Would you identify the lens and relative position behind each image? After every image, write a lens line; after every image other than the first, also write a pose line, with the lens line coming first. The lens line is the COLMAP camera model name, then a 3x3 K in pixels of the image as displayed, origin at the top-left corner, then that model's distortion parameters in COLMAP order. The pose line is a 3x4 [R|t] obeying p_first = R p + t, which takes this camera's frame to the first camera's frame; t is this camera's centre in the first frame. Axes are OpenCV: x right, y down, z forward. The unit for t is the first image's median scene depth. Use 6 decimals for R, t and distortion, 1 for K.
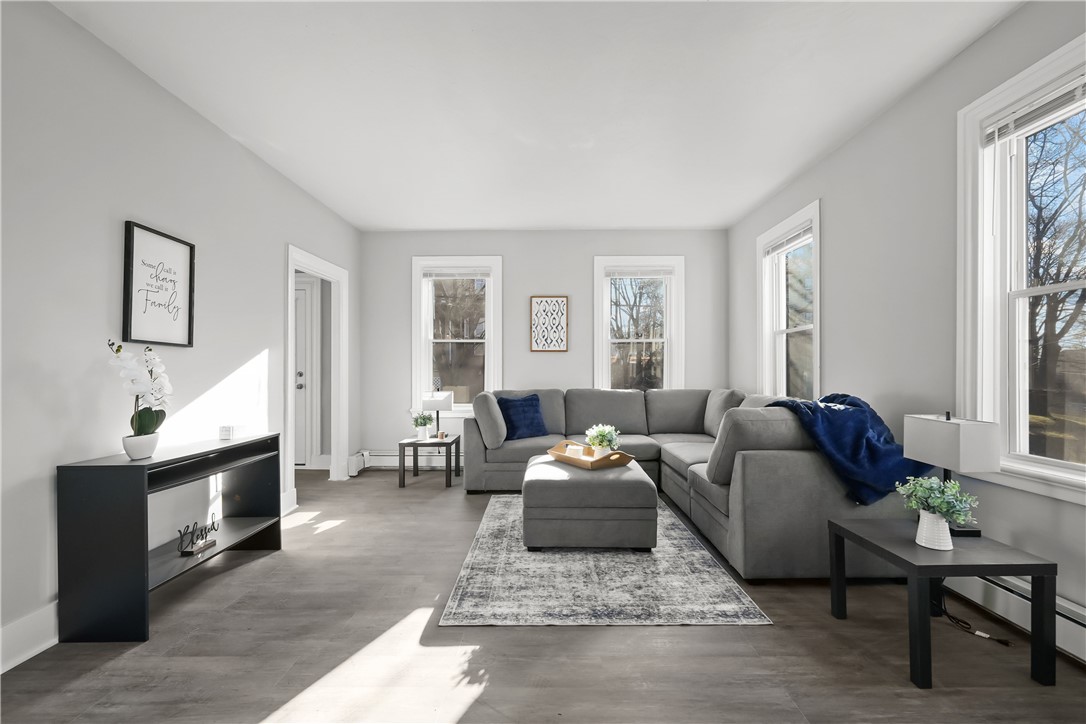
lens RADIAL K [[456.9, 0, 544.0], [0, 456.9, 372.2], [0, 0, 1]] dist [-0.001175, 0.000169]
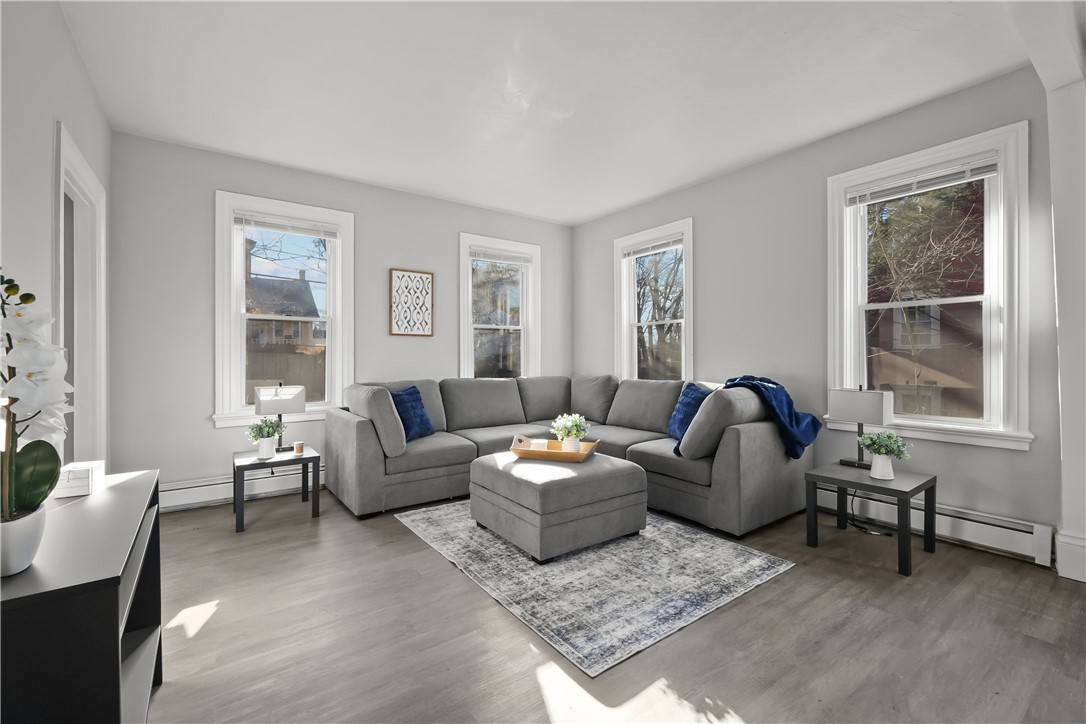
lens RADIAL K [[464.3, 0, 543.0], [0, 464.3, 362.0], [0, 0, 1]] dist [-0.002256, -0.000061]
pose [[0.804718, -0.004972, 0.593636, -0.457212], [0.003412, 0.999987, 0.003751, 0.001949], [-0.593647, -0.000993, 0.804725, 0.237737]]
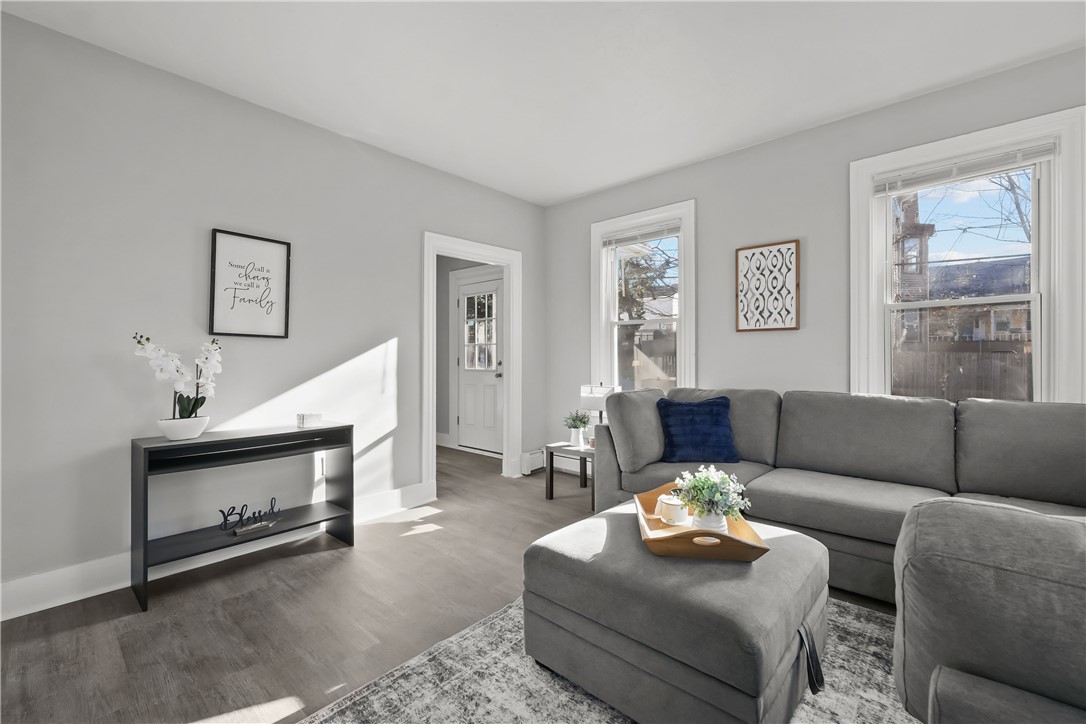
lens RADIAL K [[460.4, 0, 538.6], [0, 460.4, 359.4], [0, 0, 1]] dist [-0.000747, 0.000227]
pose [[0.744639, 0.001445, -0.667466, 0.305862], [-0.003417, 0.999993, -0.001648, -0.004016], [0.667459, 0.003508, 0.744638, 0.455659]]
